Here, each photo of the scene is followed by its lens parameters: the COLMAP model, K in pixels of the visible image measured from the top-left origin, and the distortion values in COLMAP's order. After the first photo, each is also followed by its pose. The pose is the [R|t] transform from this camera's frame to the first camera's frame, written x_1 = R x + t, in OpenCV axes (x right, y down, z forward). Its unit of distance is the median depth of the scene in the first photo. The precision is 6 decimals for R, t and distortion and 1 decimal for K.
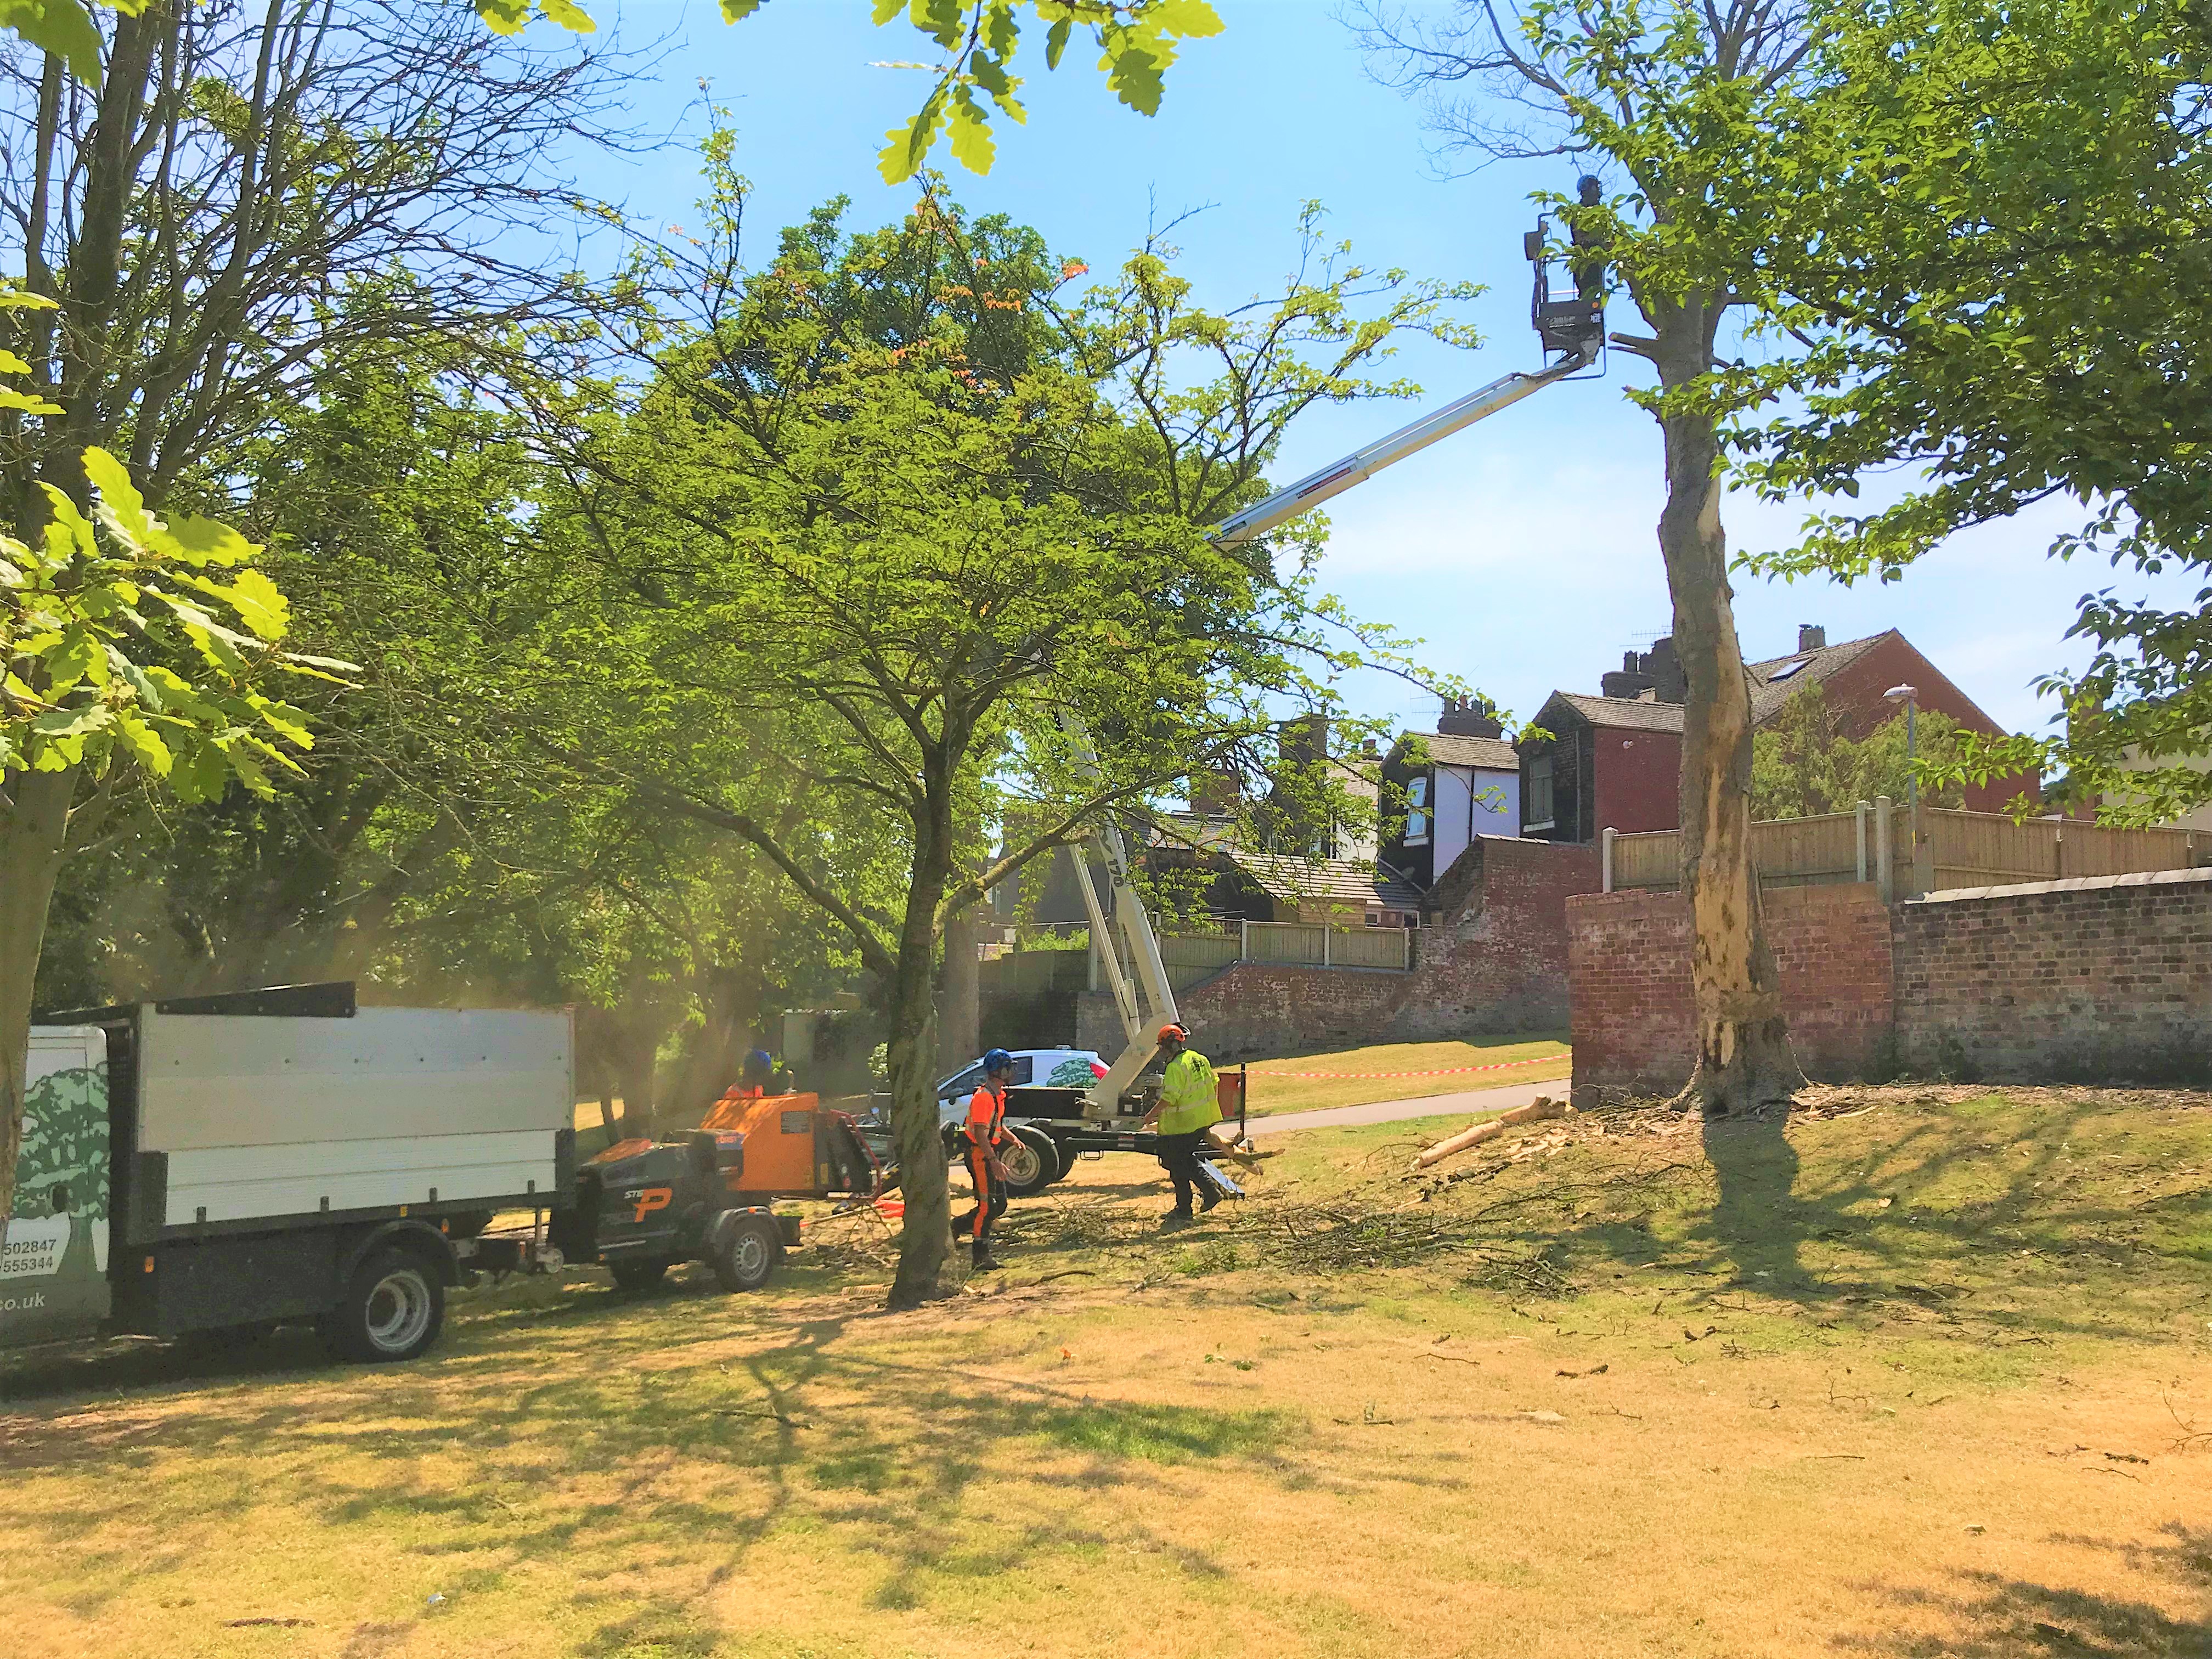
lens RADIAL K [[1802.3, 0, 1069.6], [0, 1802.3, 802.8], [0, 0, 1]] dist [0.066328, -0.248504]
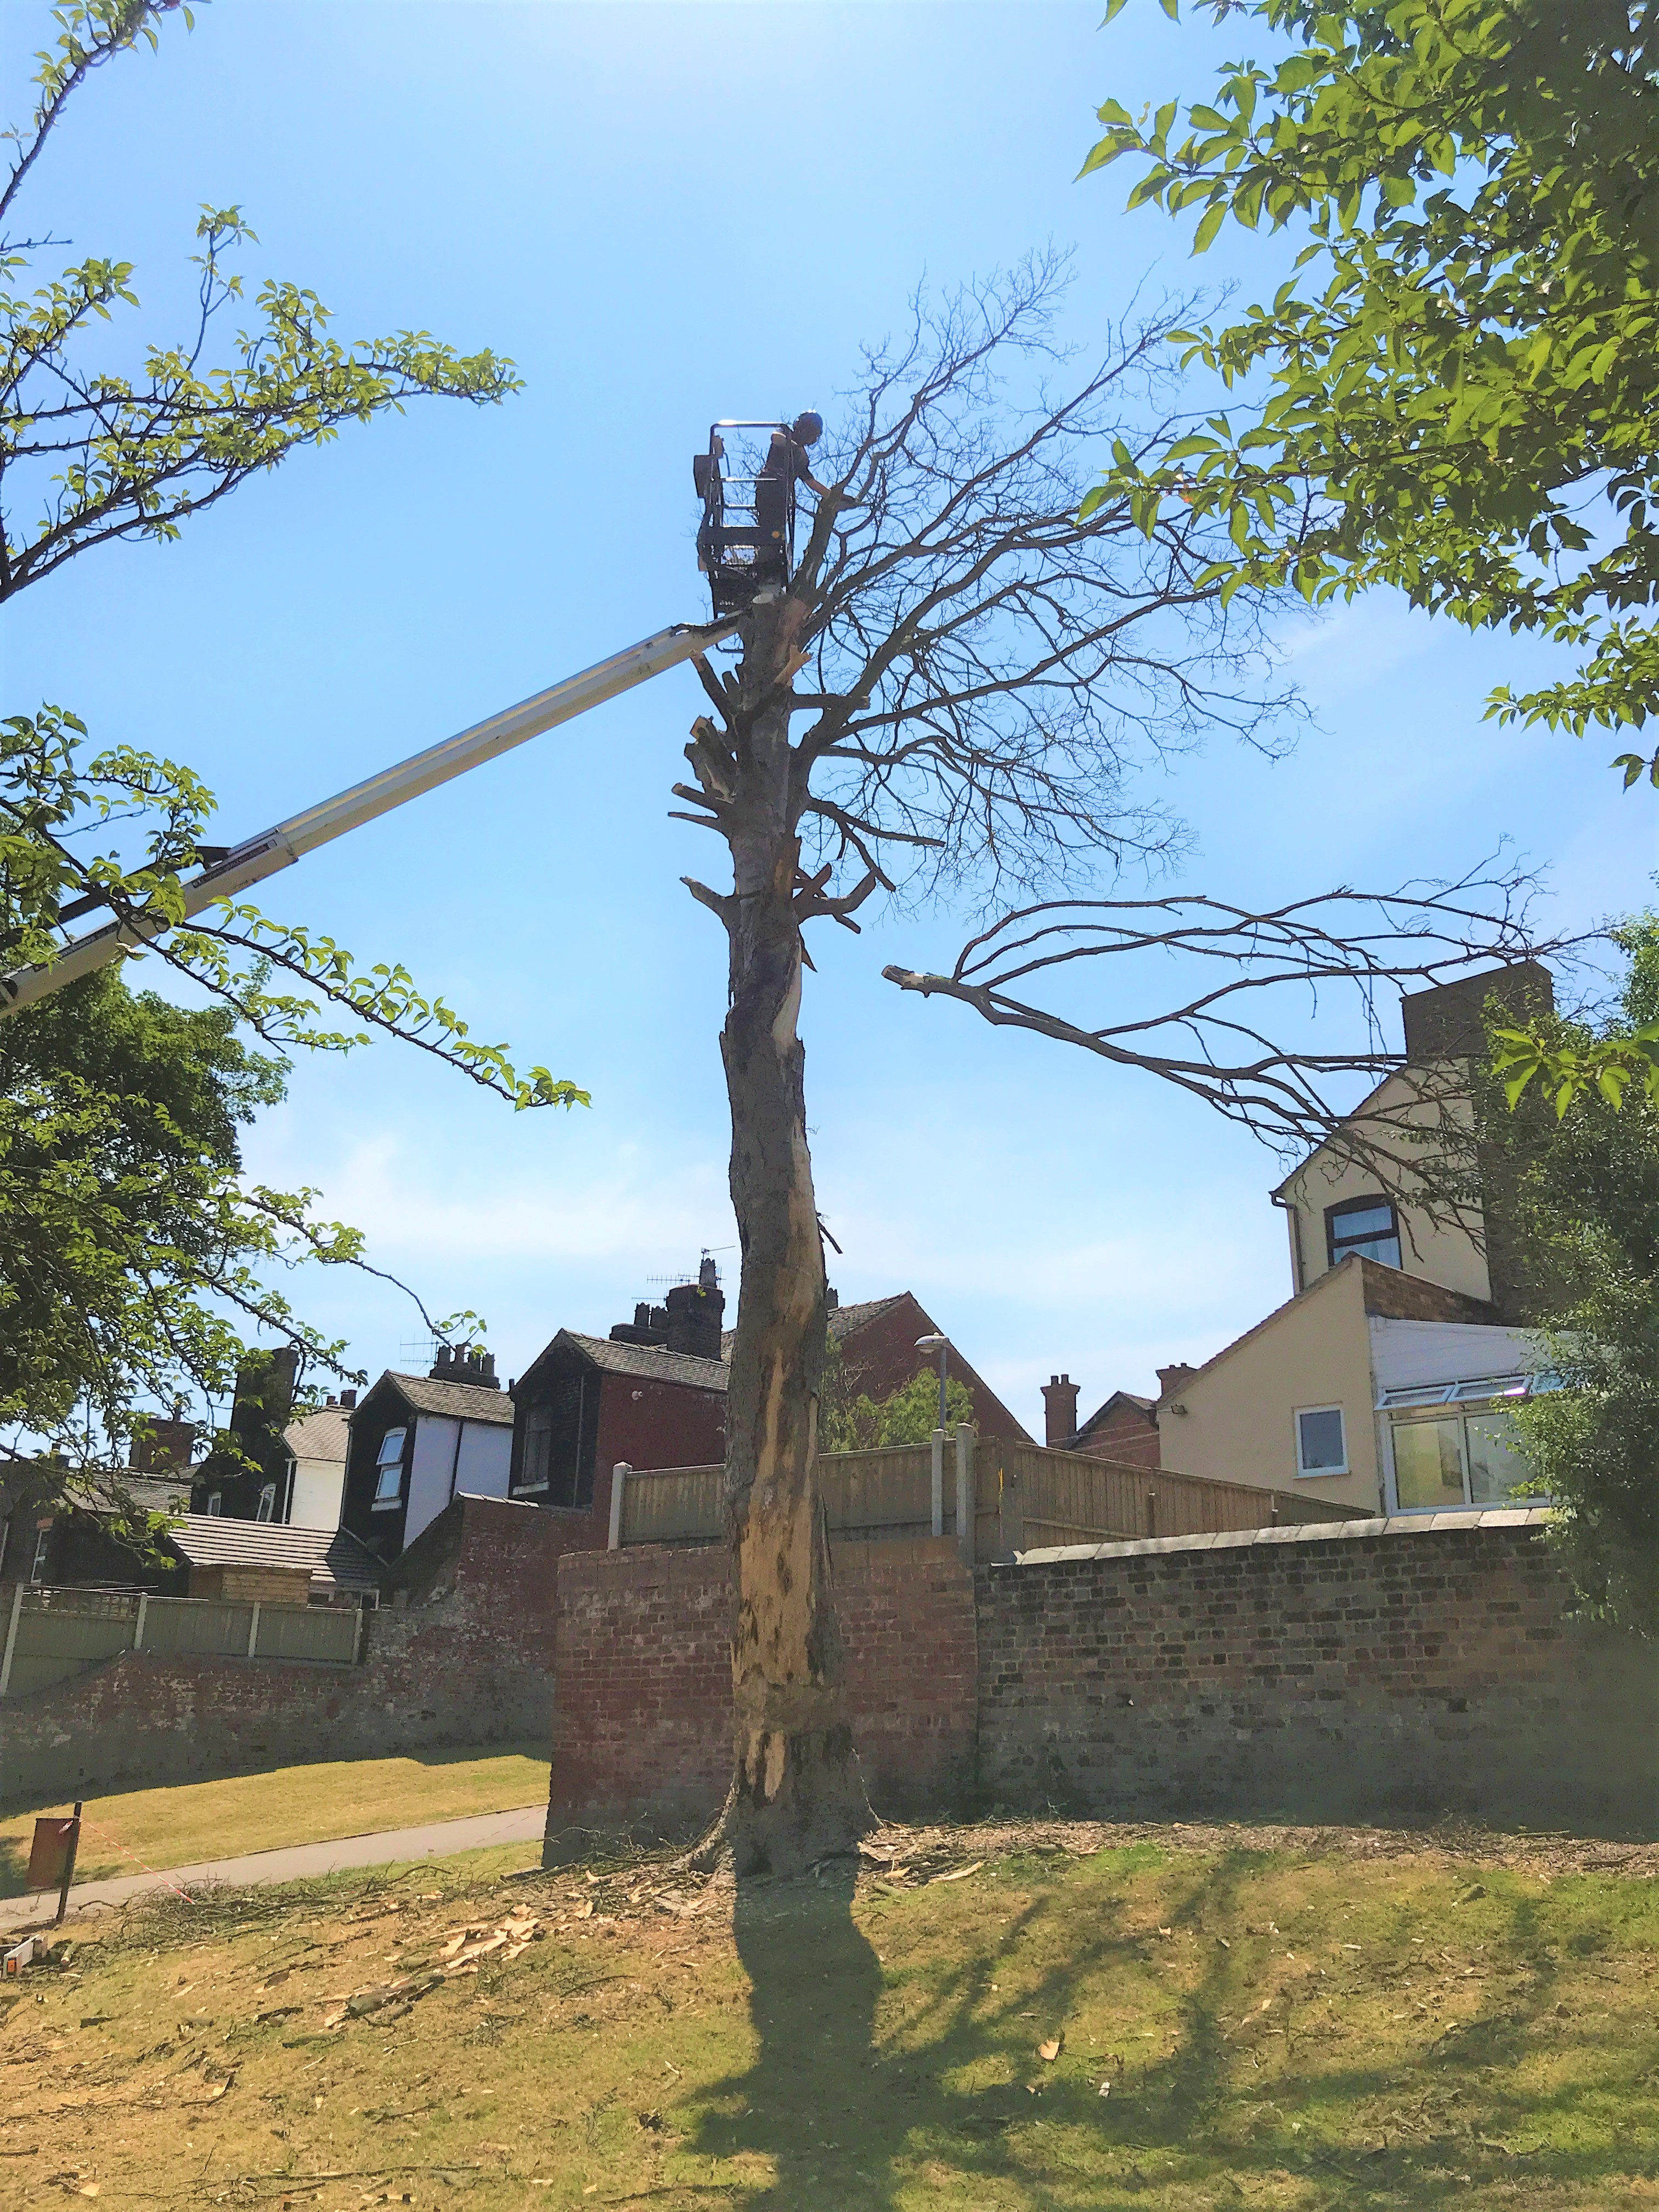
lens RADIAL K [[1805.3, 0, 833.1], [0, 1805.3, 1096.6], [0, 0, 1]] dist [0.080336, -0.209083]
pose [[0.914292, 0.125388, 0.385159, 0.084272], [-0.040811, 0.974558, -0.220388, 0.036467], [-0.402993, 0.185780, 0.896148, 0.320181]]
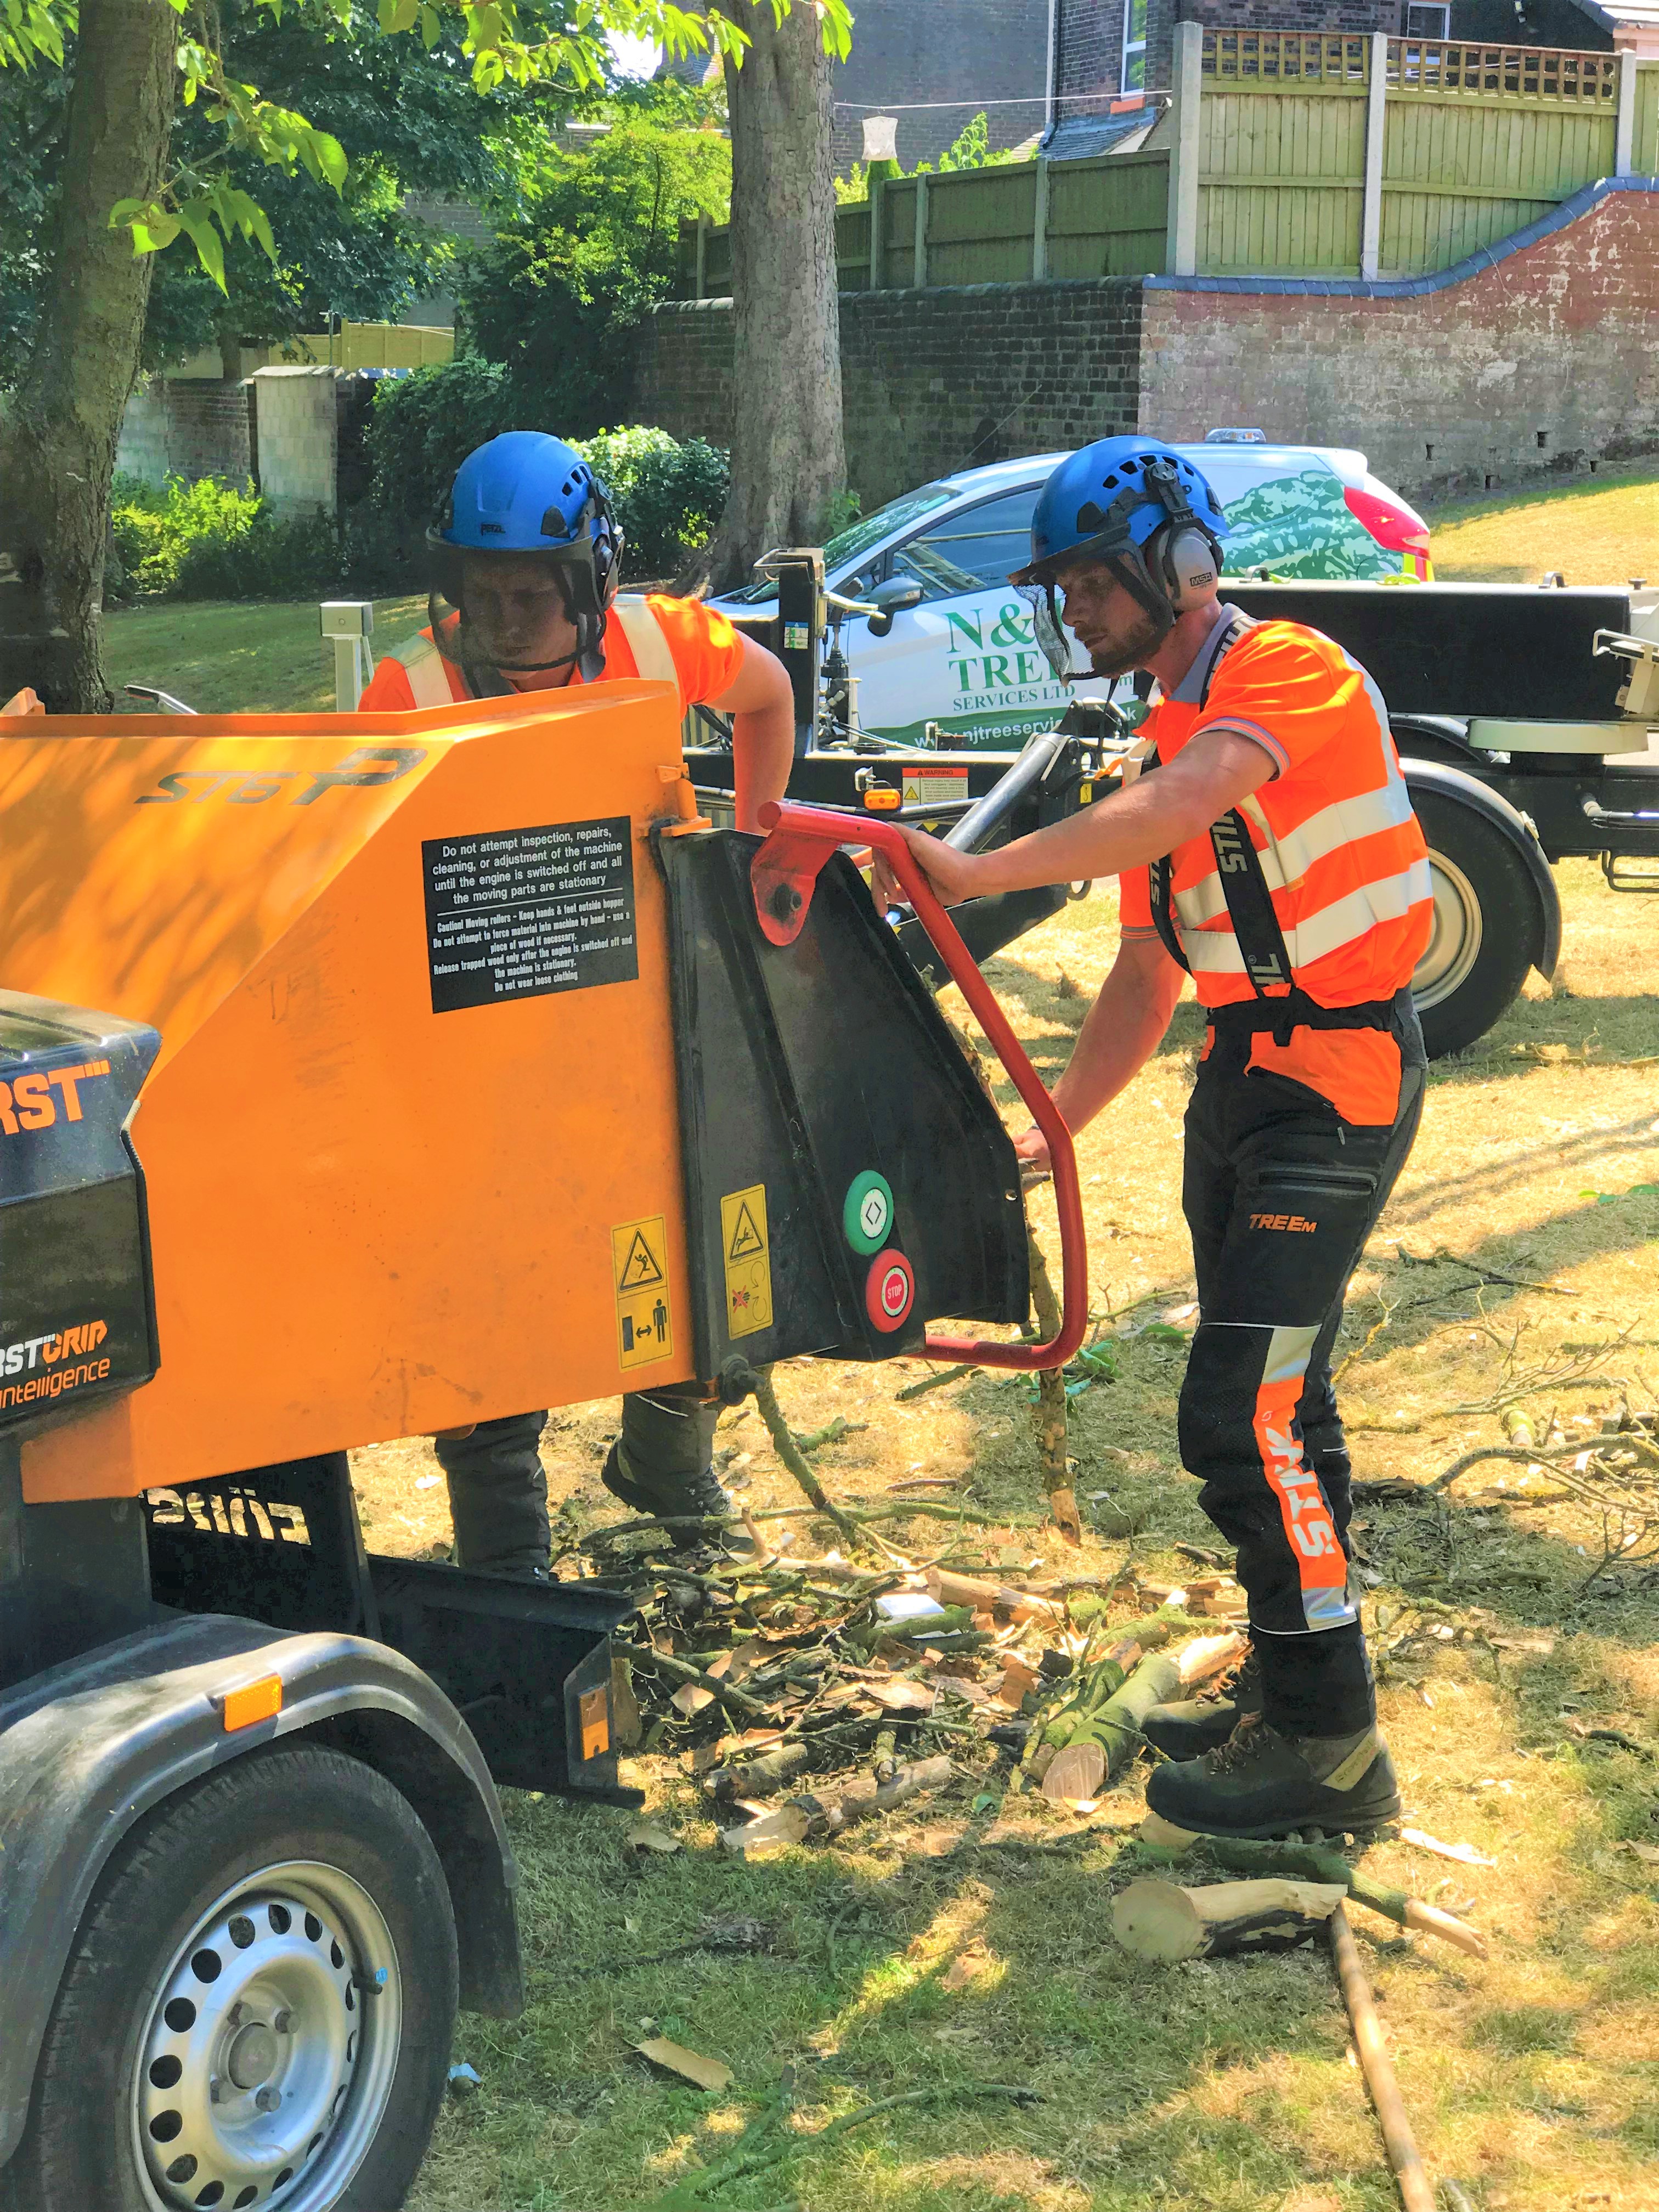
lens RADIAL K [[3611.1, 0, 838.7], [0, 3611.1, 1088.9], [0, 0, 1]] dist [0.097012, -0.150702]
pose [[0.999864, -0.016179, 0.003226, -0.110787], [0.014478, 0.954294, 0.298518, 0.092931], [-0.007908, -0.298431, 0.954398, 0.629287]]
